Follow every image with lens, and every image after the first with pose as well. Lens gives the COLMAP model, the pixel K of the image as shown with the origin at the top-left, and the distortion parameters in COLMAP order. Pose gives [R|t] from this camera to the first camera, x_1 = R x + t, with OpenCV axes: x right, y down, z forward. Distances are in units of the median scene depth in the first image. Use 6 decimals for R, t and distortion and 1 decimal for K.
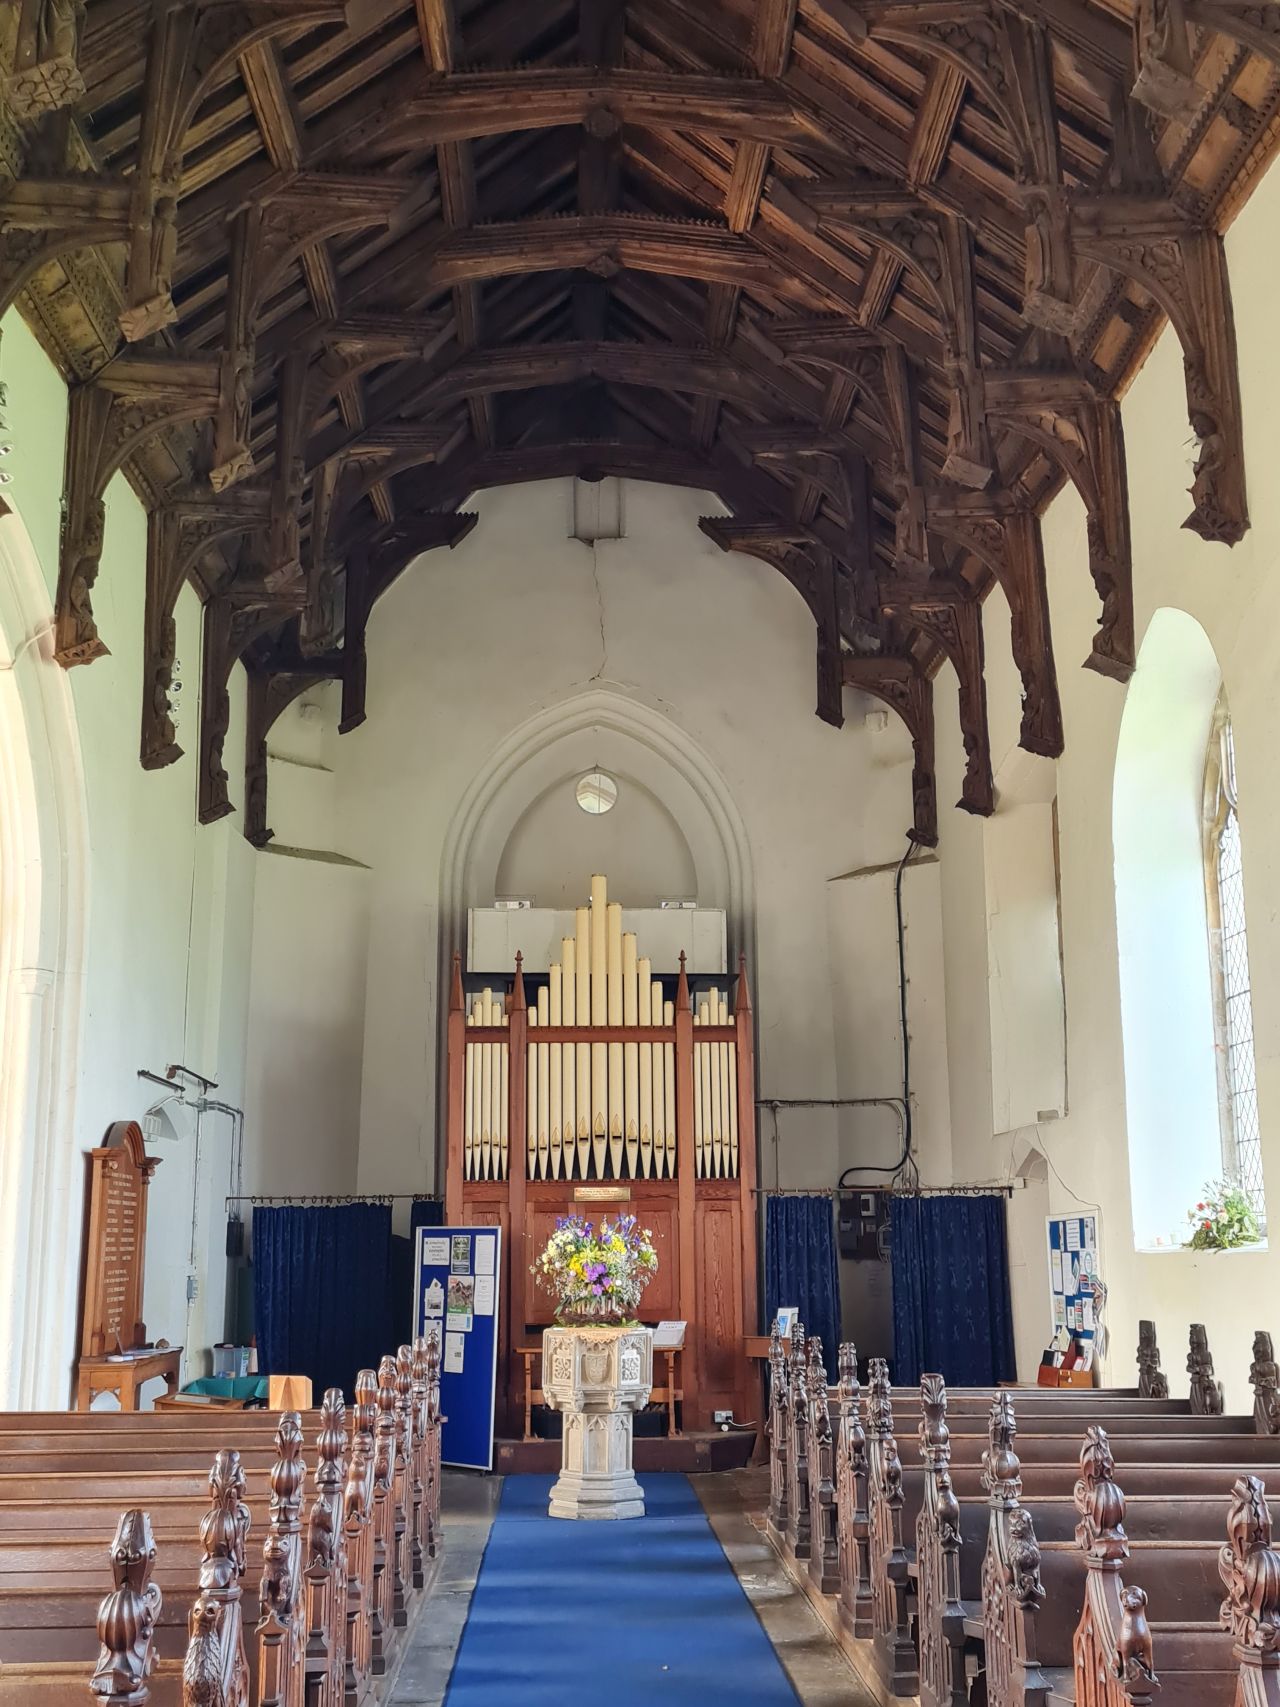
lens RADIAL K [[1841.2, 0, 646.6], [0, 1841.2, 864.2], [0, 0, 1]] dist [0.031014, 0.000000]
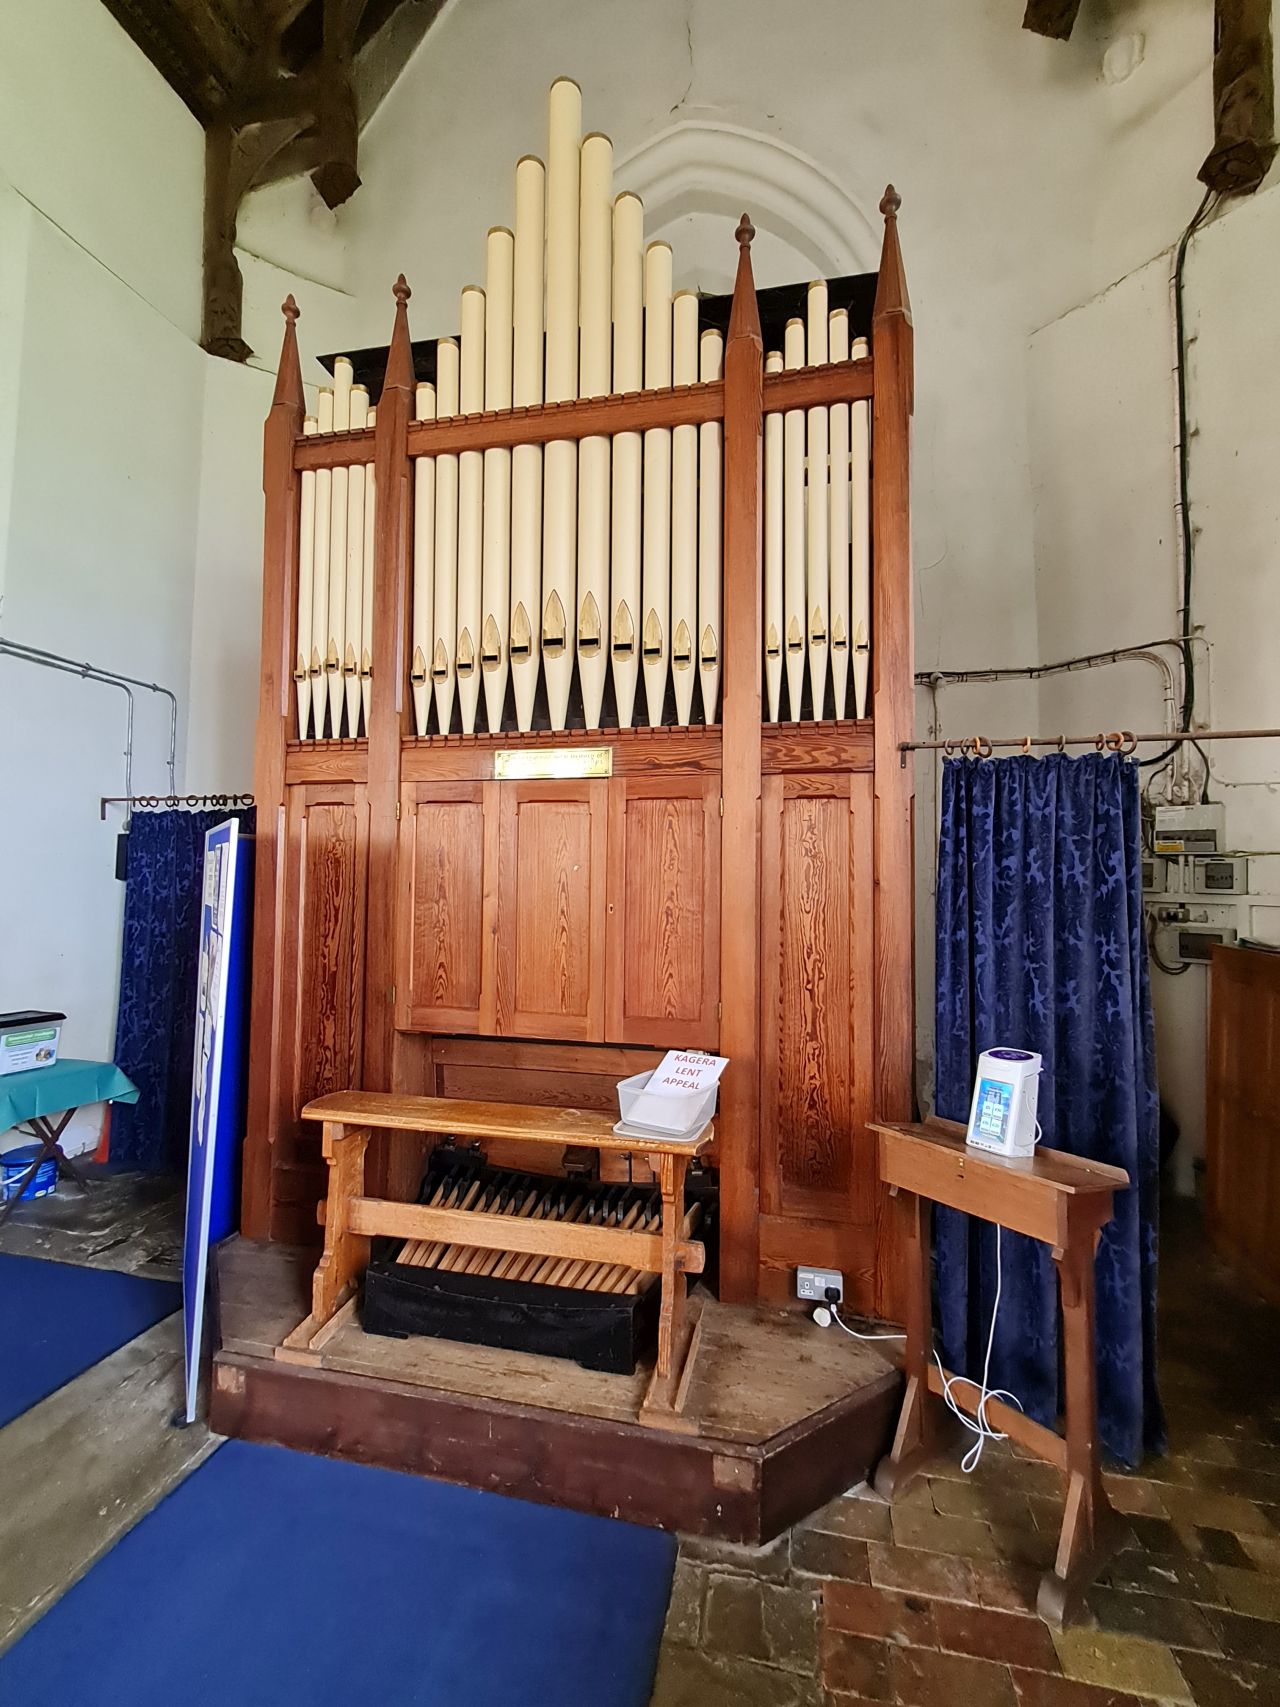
lens RADIAL K [[747.0, 0, 632.8], [0, 747.0, 854.3], [0, 0, 1]] dist [-0.000634, 0.000266]
pose [[0.962959, 0.009796, -0.269469, 0.043888], [0.034257, 0.986797, 0.158295, 0.171199], [0.267462, -0.161663, 0.949910, 0.819631]]
